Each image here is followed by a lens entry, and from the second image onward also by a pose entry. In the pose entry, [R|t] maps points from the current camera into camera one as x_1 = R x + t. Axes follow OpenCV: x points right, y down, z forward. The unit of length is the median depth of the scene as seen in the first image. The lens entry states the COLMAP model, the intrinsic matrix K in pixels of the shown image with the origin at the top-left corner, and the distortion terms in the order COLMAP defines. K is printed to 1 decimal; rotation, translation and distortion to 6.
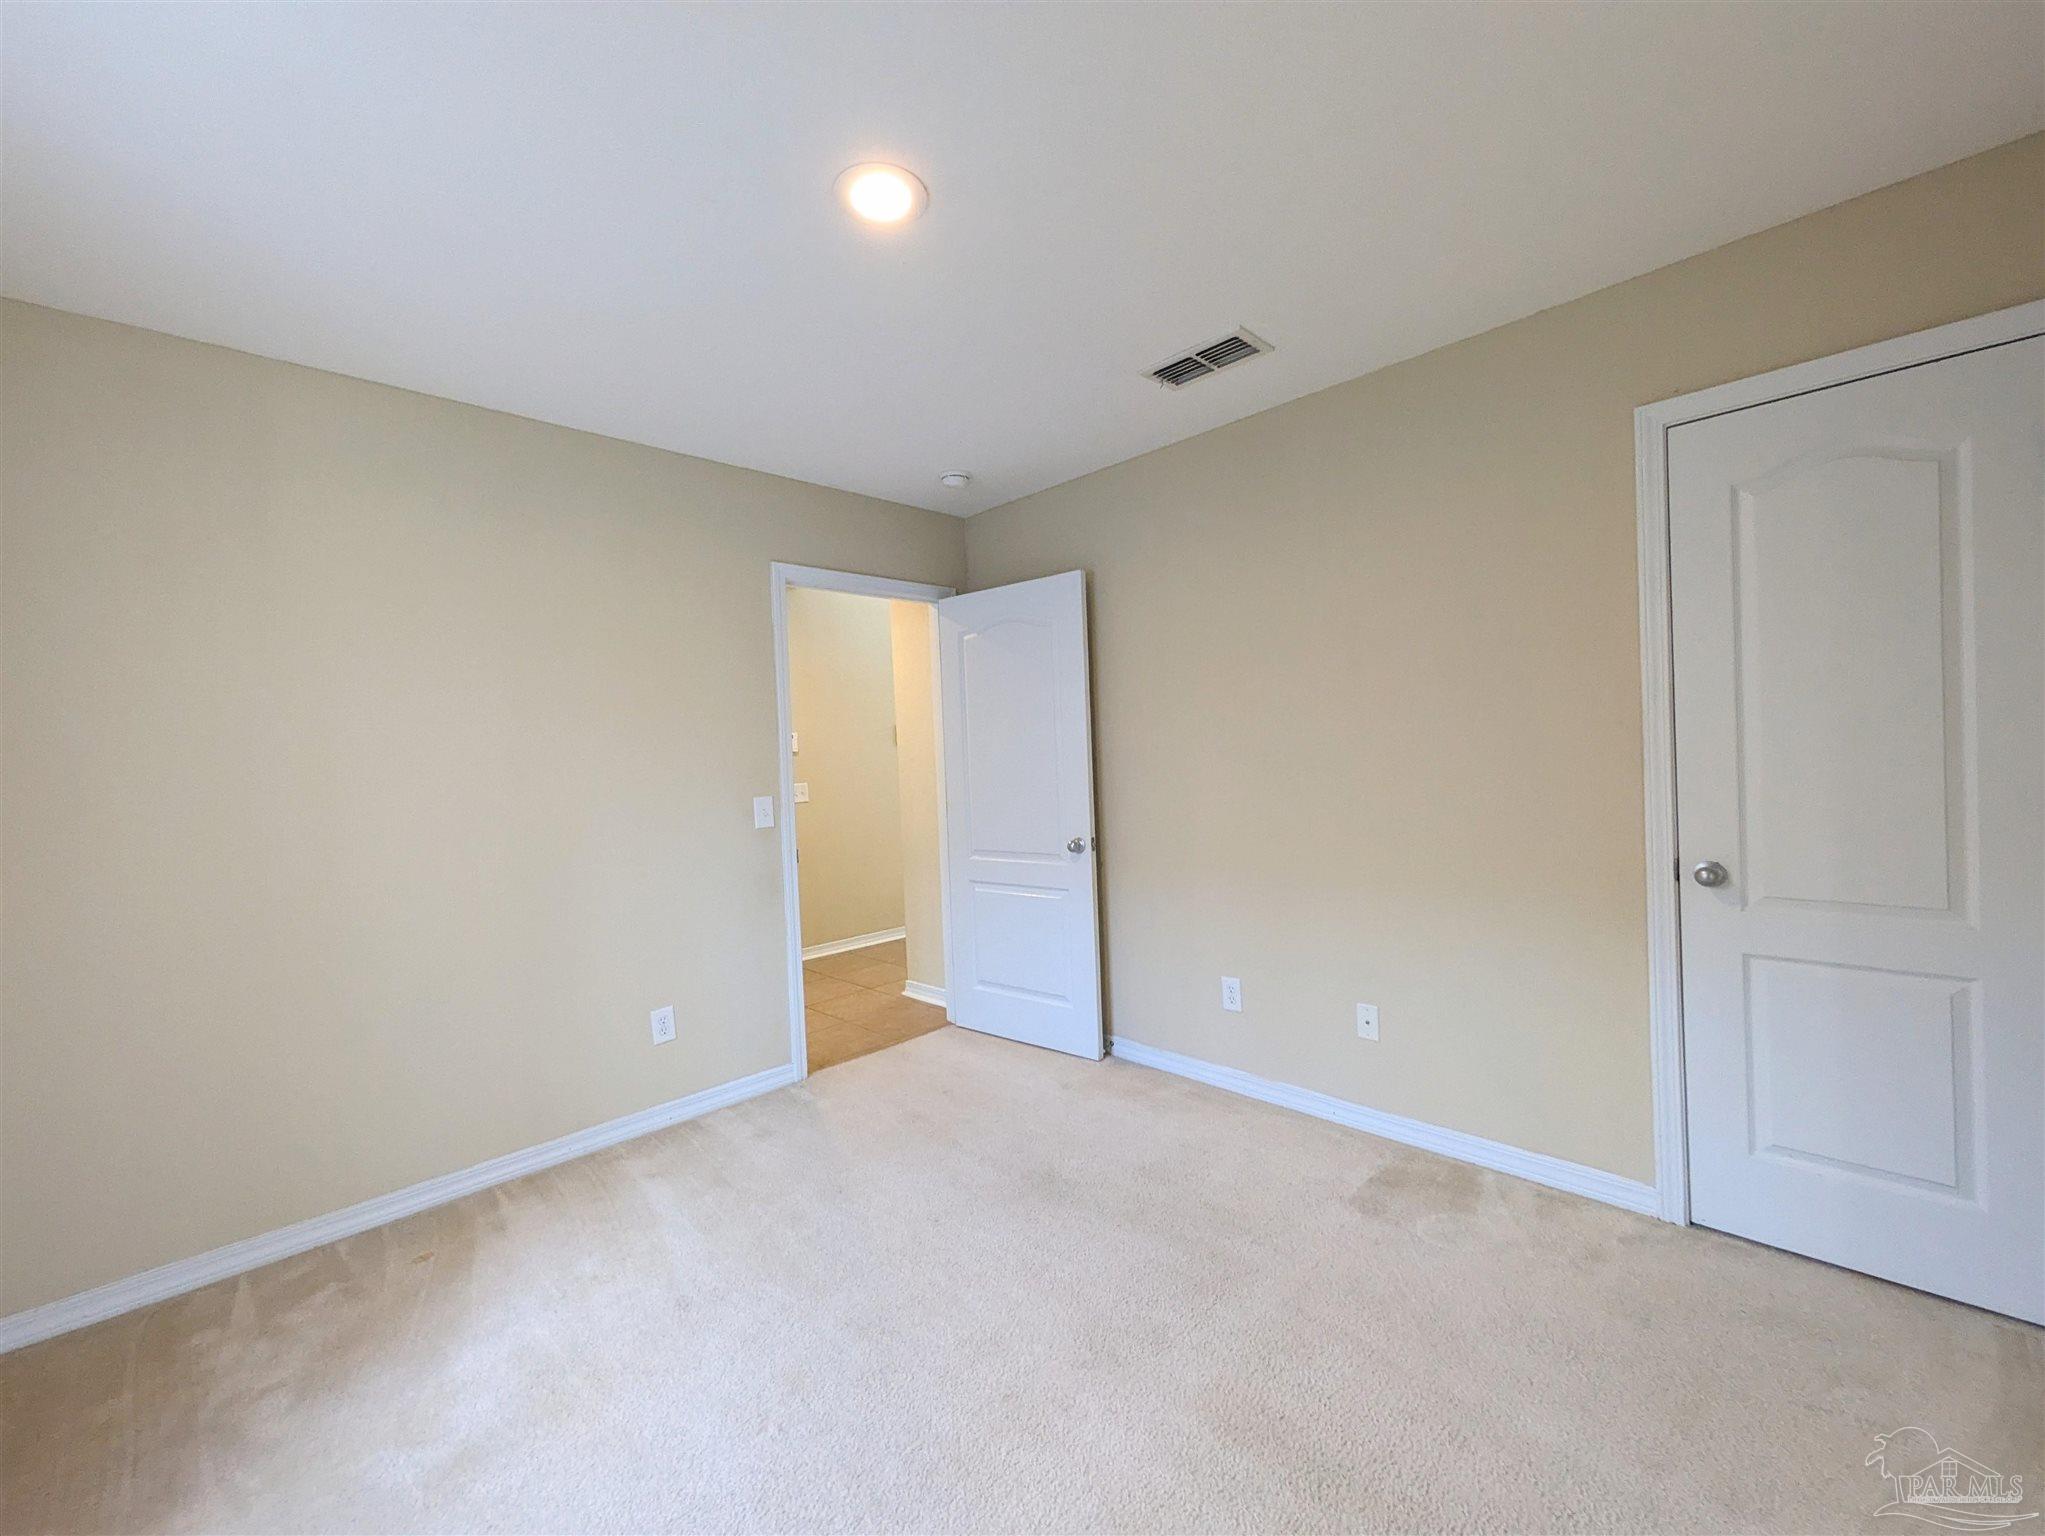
lens RADIAL K [[807.3, 0, 1027.5], [0, 807.3, 769.5], [0, 0, 1]] dist [-0.000617, 0.000744]
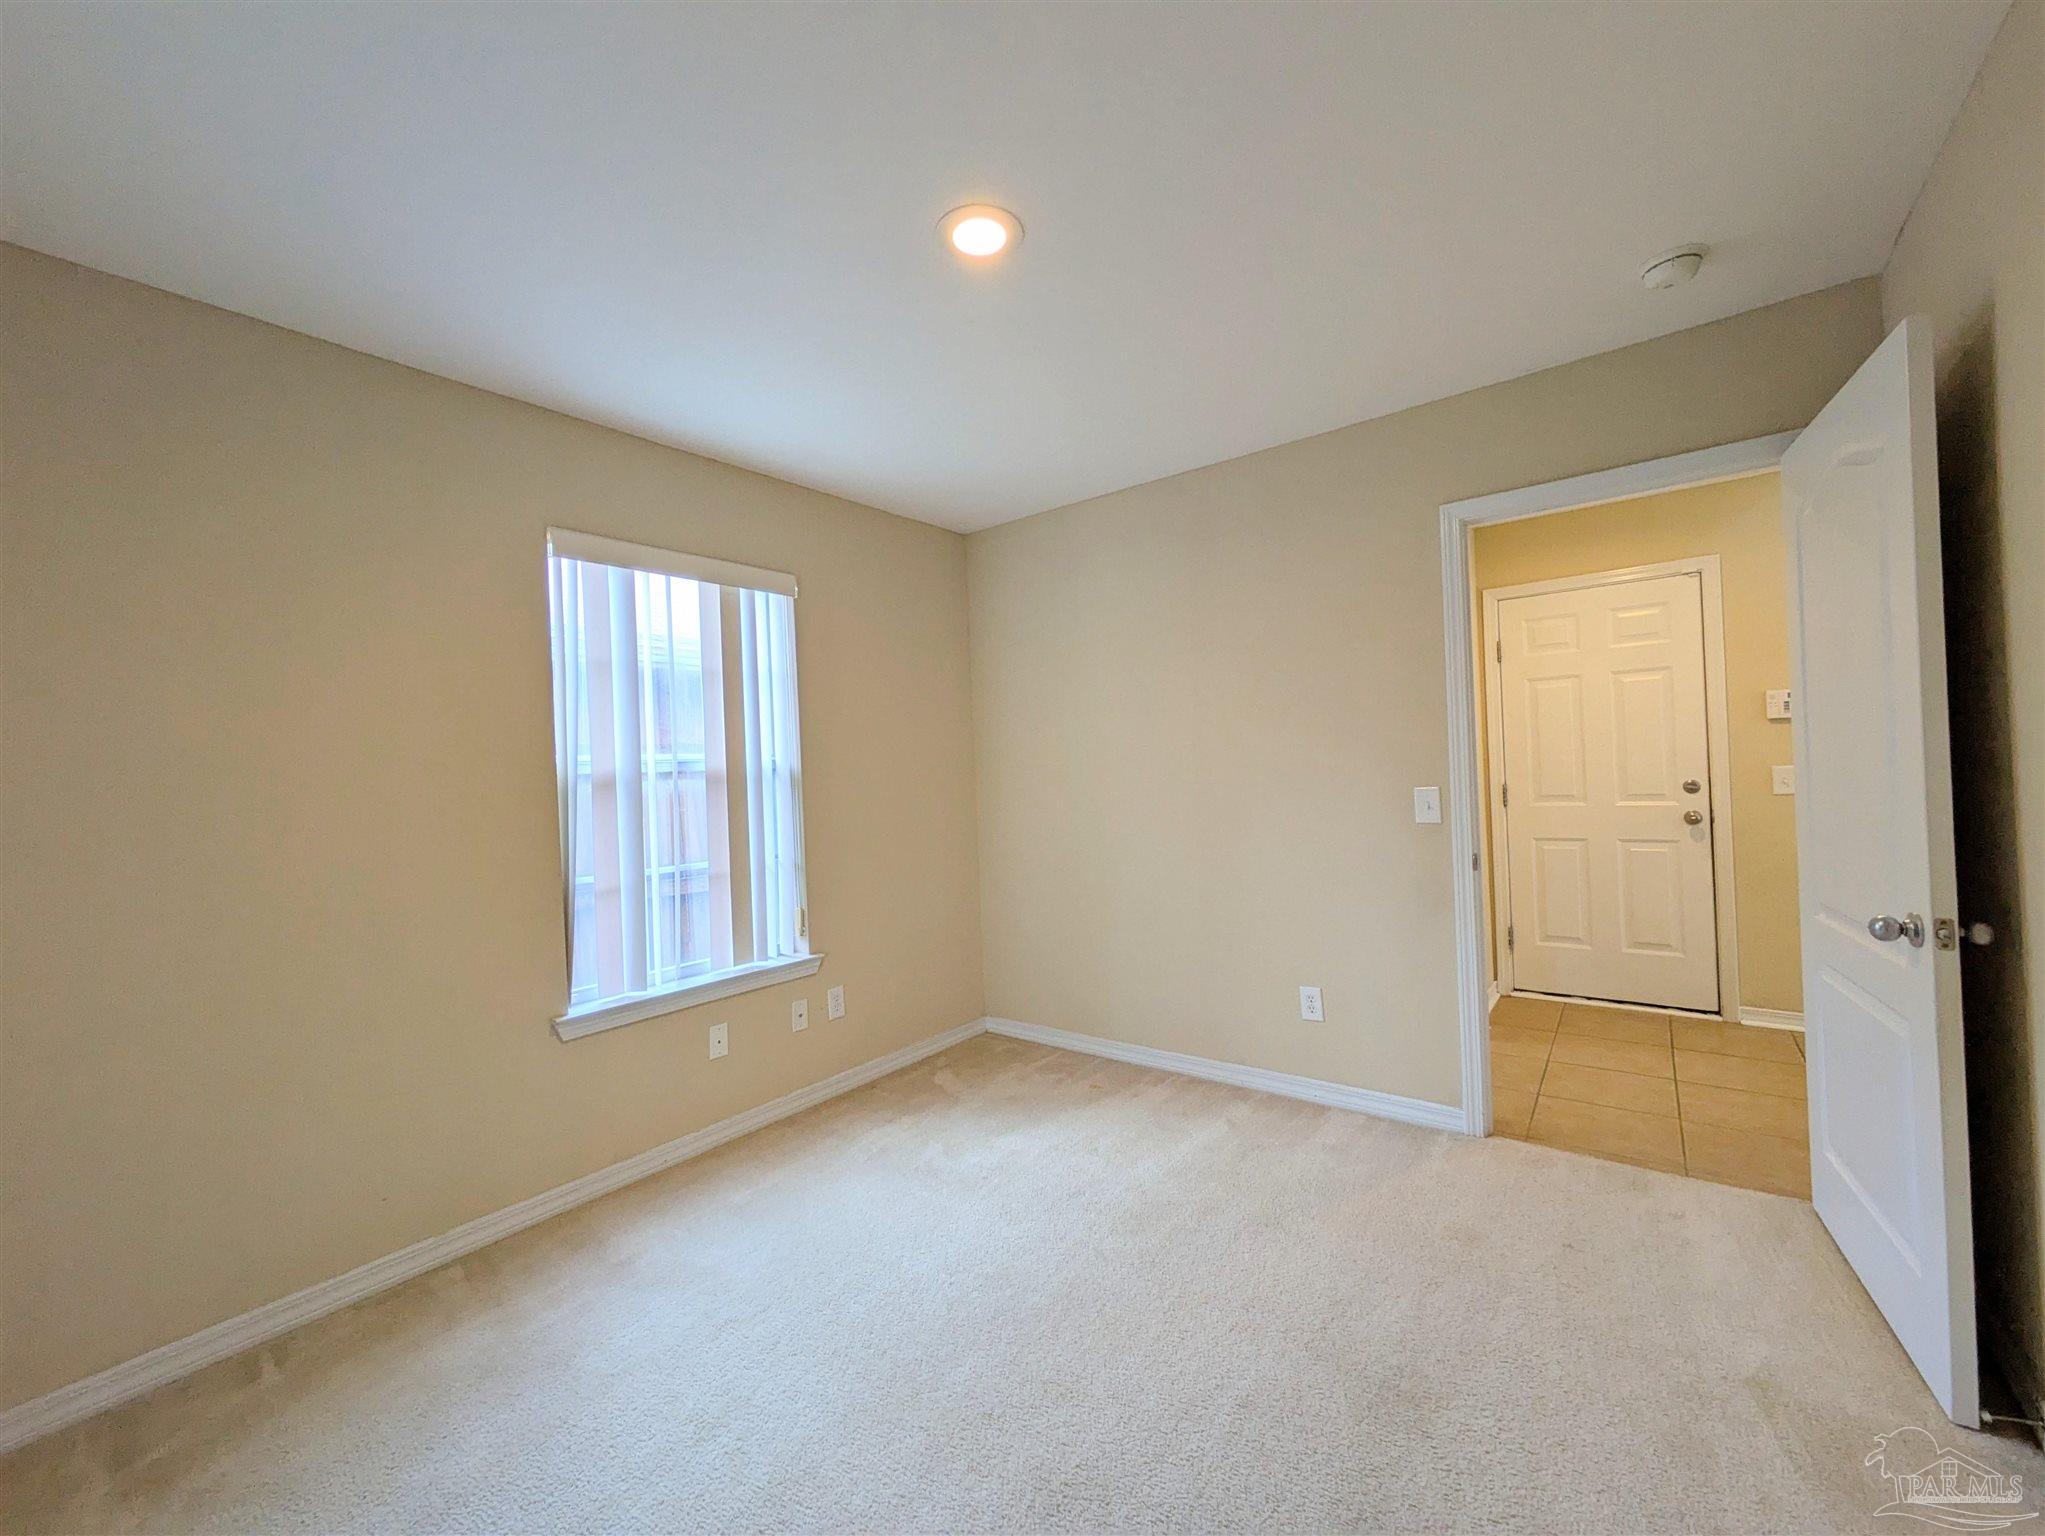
lens RADIAL K [[807.3, 0, 1027.5], [0, 807.3, 769.5], [0, 0, 1]] dist [-0.000617, 0.000744]
pose [[0.127135, 0.031544, -0.991384, 0.520508], [0.023530, 0.999117, 0.034808, -0.026720], [0.991606, -0.027752, 0.126280, 0.523105]]
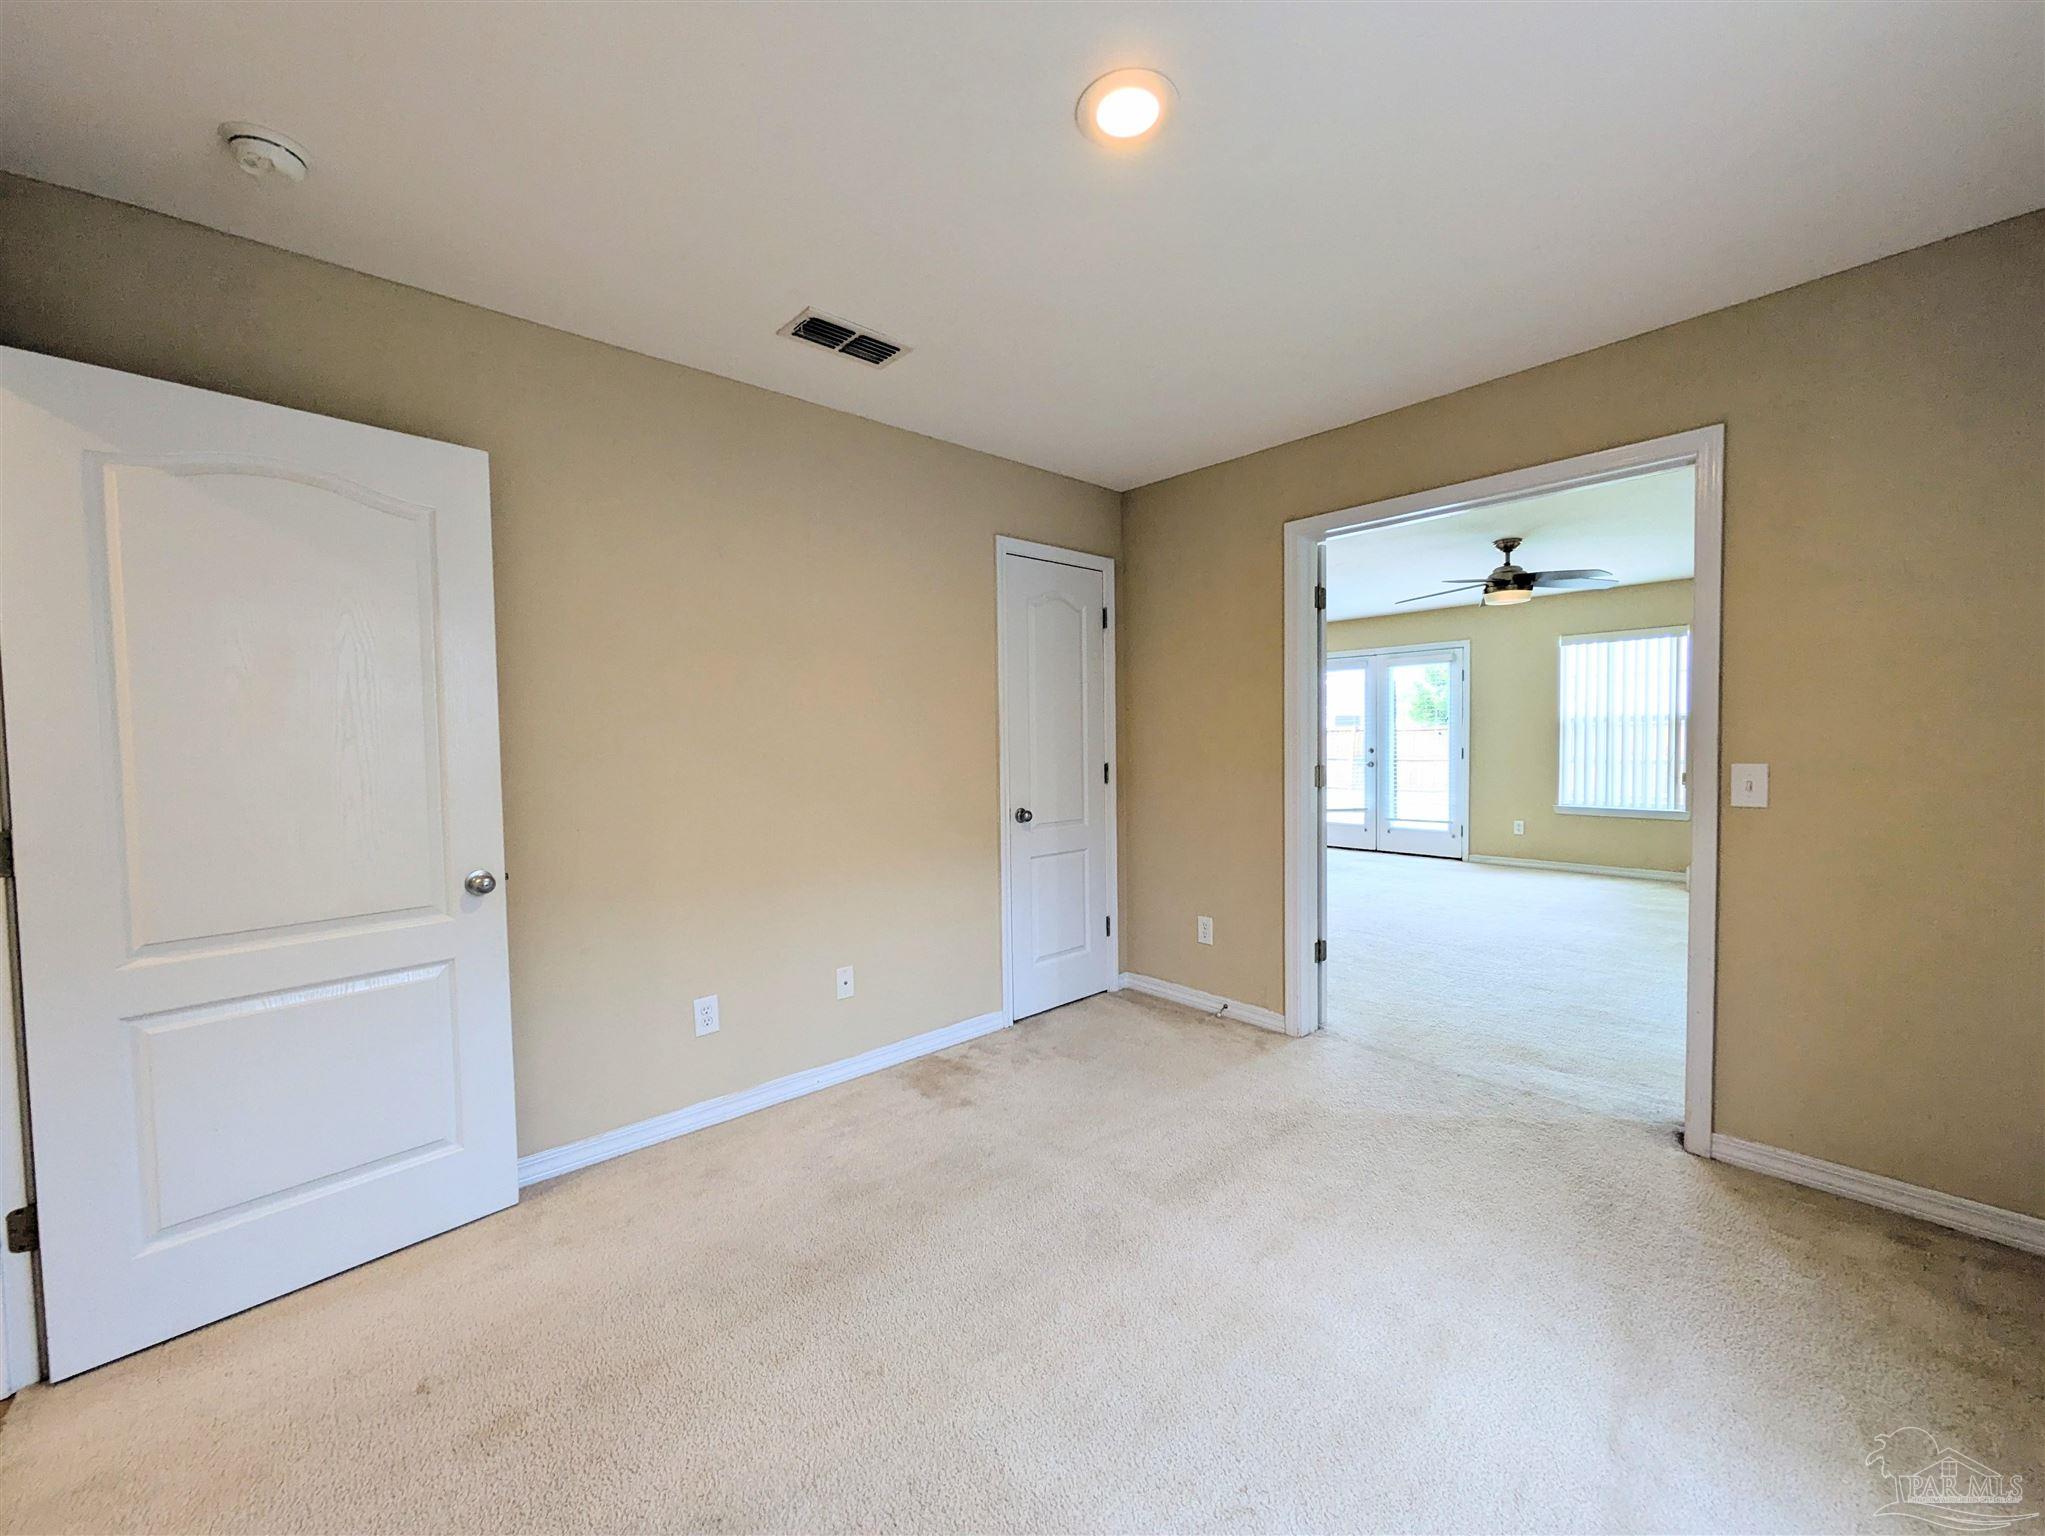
lens RADIAL K [[807.3, 0, 1027.5], [0, 807.3, 769.5], [0, 0, 1]] dist [-0.000617, 0.000744]
pose [[0.052472, -0.003193, 0.998617, -0.631785], [0.029496, 0.999564, 0.001647, 0.019399], [-0.998187, 0.029369, 0.052544, 0.620297]]
